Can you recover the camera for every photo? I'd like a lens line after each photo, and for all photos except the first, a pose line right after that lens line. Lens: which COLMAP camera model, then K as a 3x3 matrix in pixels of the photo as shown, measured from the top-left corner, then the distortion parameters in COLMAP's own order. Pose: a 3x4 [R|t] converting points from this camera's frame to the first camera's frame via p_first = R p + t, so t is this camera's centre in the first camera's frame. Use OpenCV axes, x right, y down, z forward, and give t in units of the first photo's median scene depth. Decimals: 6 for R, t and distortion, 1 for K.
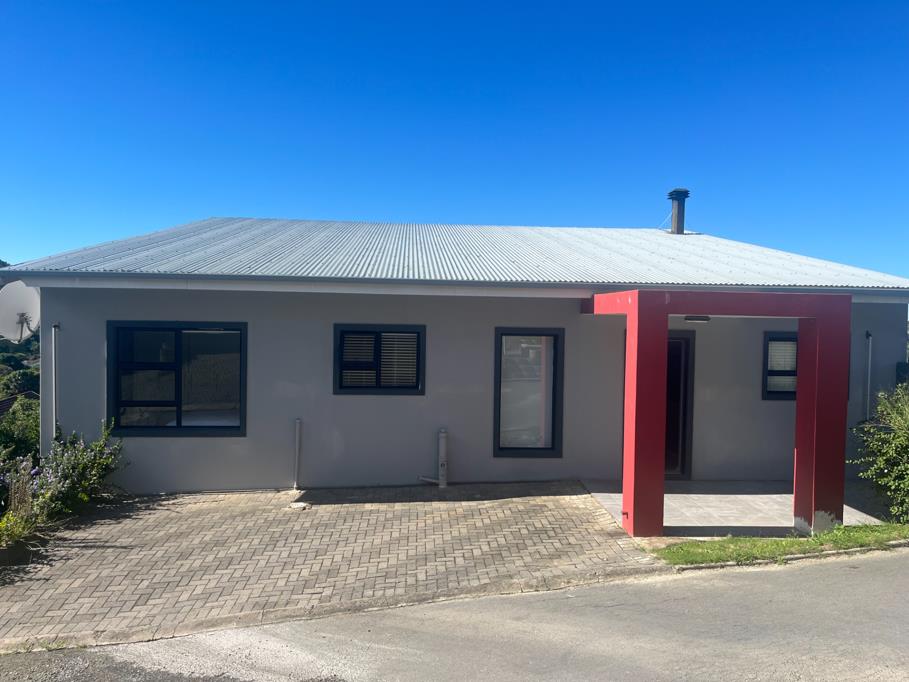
lens RADIAL K [[686.3, 0, 454.5], [0, 686.3, 341.0], [0, 0, 1]] dist [0.026302, -0.000295]
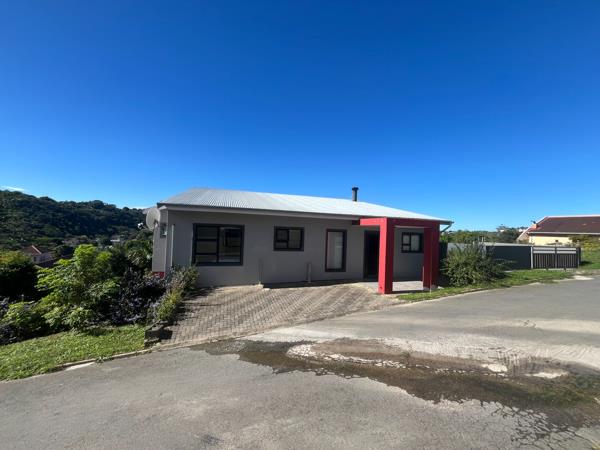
lens RADIAL K [[242.0, 0, 300.0], [0, 242.0, 225.0], [0, 0, 1]] dist [-0.000657, 0.000120]
pose [[0.974366, 0.027217, 0.223317, -0.299789], [-0.016664, 0.998660, -0.049003, 0.018023], [-0.224351, 0.044025, 0.973513, -0.017587]]
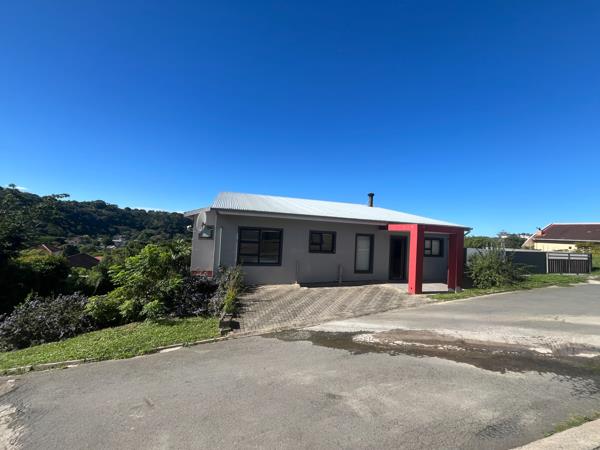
lens RADIAL K [[242.0, 0, 300.0], [0, 242.0, 225.0], [0, 0, 1]] dist [-0.000657, 0.000120]
pose [[0.974319, 0.044457, 0.220738, -0.465002], [-0.031793, 0.997656, -0.060598, 0.020103], [-0.222915, 0.052024, 0.973449, -0.065615]]
